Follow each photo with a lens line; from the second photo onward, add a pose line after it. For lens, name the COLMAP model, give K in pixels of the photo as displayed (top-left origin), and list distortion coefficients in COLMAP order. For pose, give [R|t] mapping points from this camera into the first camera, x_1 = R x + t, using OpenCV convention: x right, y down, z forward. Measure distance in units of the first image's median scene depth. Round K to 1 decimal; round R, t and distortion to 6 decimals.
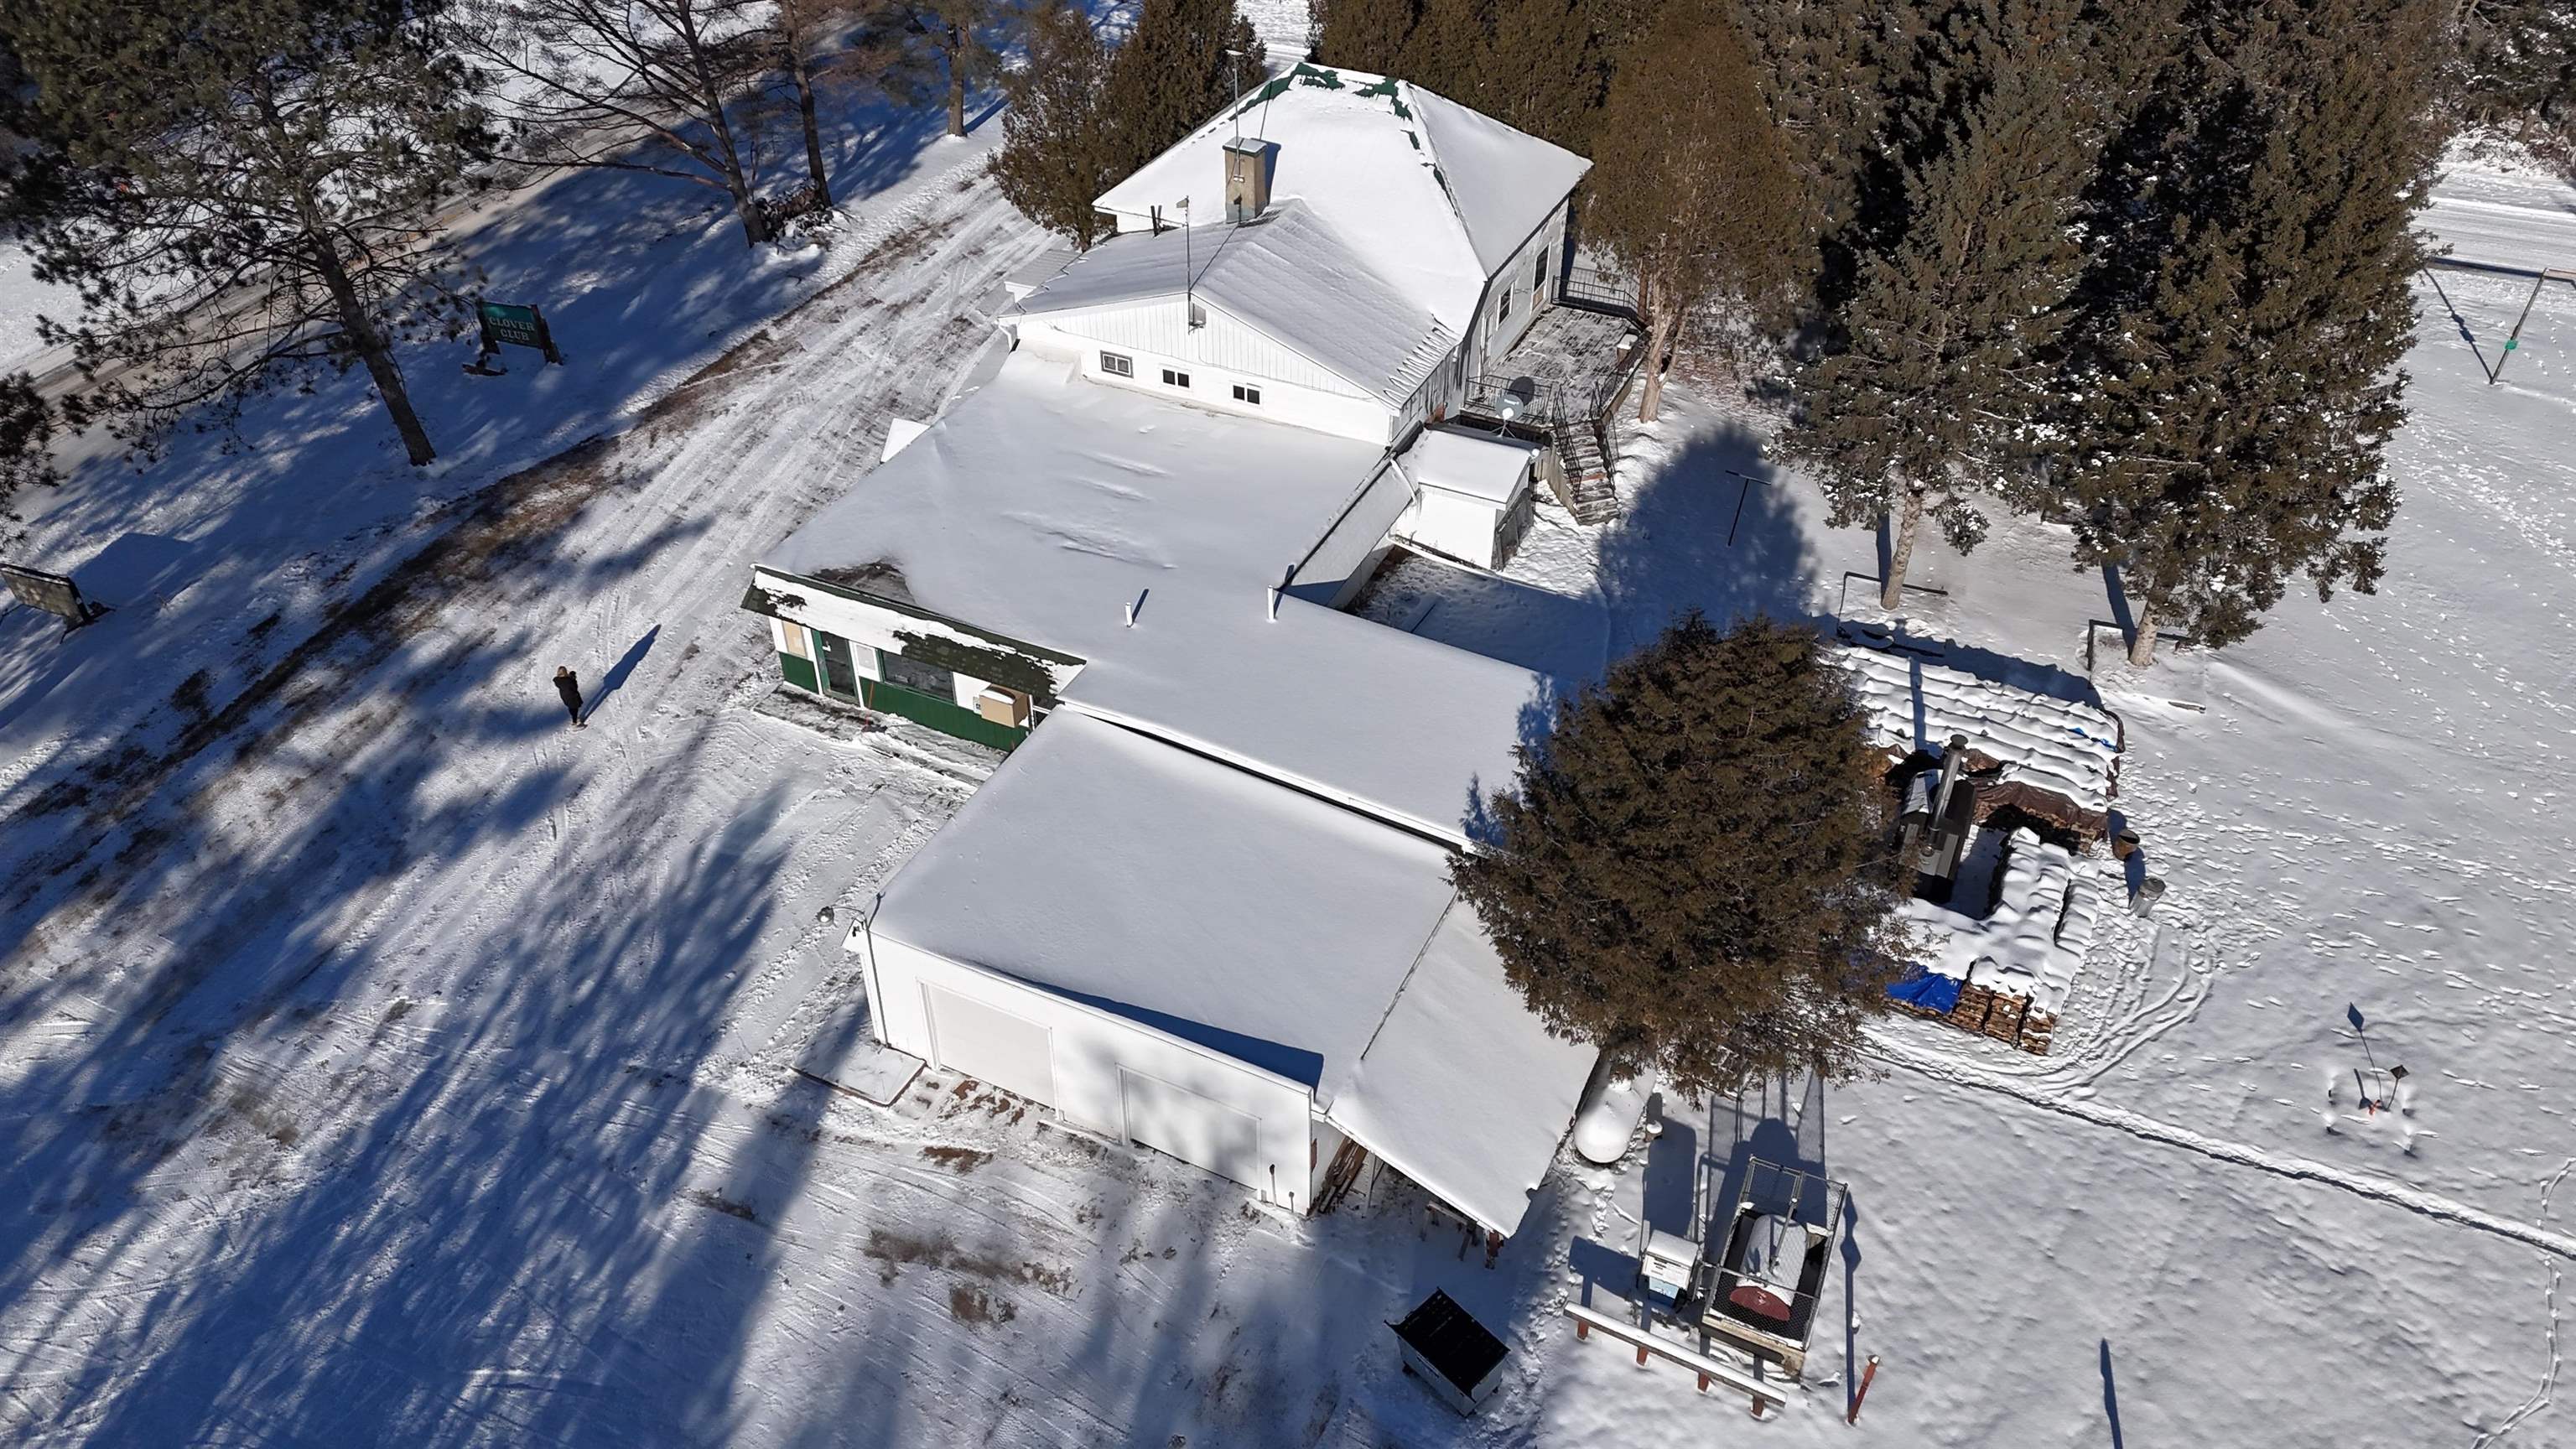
lens RADIAL K [[1848.5, 0, 1281.8], [0, 1848.5, 725.9], [0, 0, 1]] dist [0.066296, 0.000492]
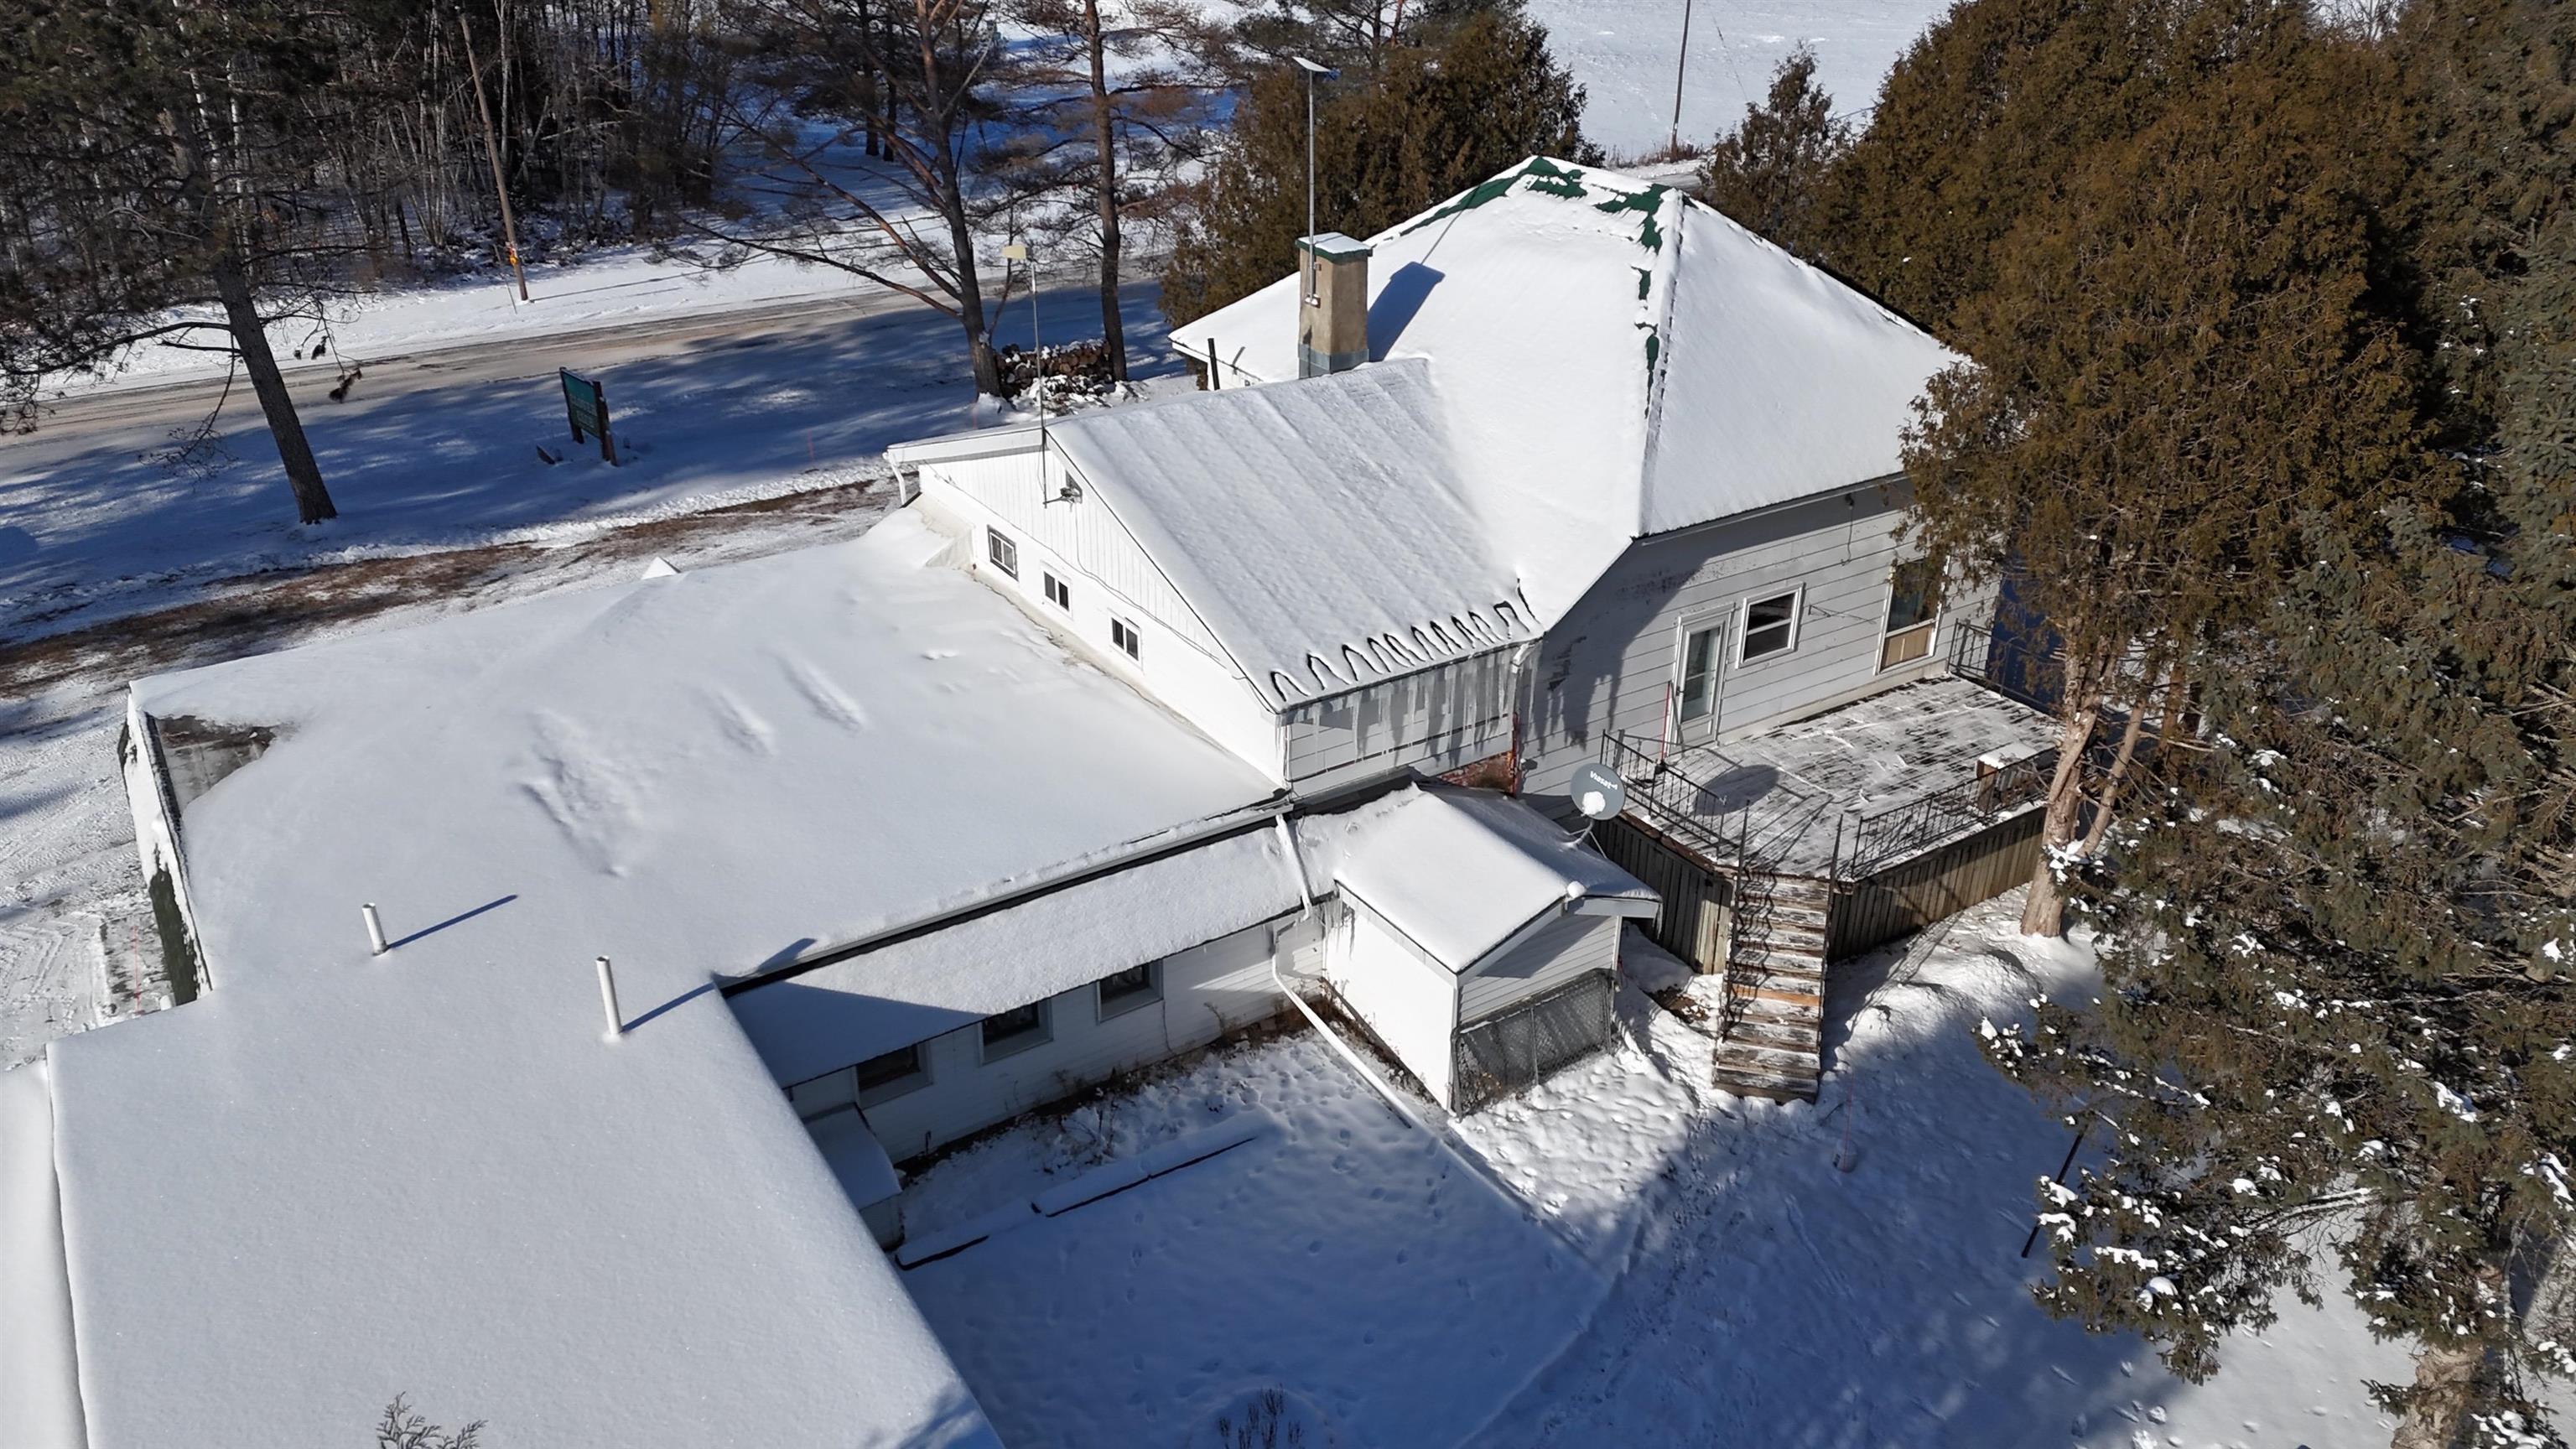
lens RADIAL K [[1848.5, 0, 1290.8], [0, 1848.5, 724.4], [0, 0, 1]] dist [0.066296, 0.000492]
pose [[0.858475, 0.235796, -0.455435, 0.261248], [-0.324797, 0.937219, -0.126994, -0.101129], [0.396898, 0.256945, 0.881165, 0.543176]]
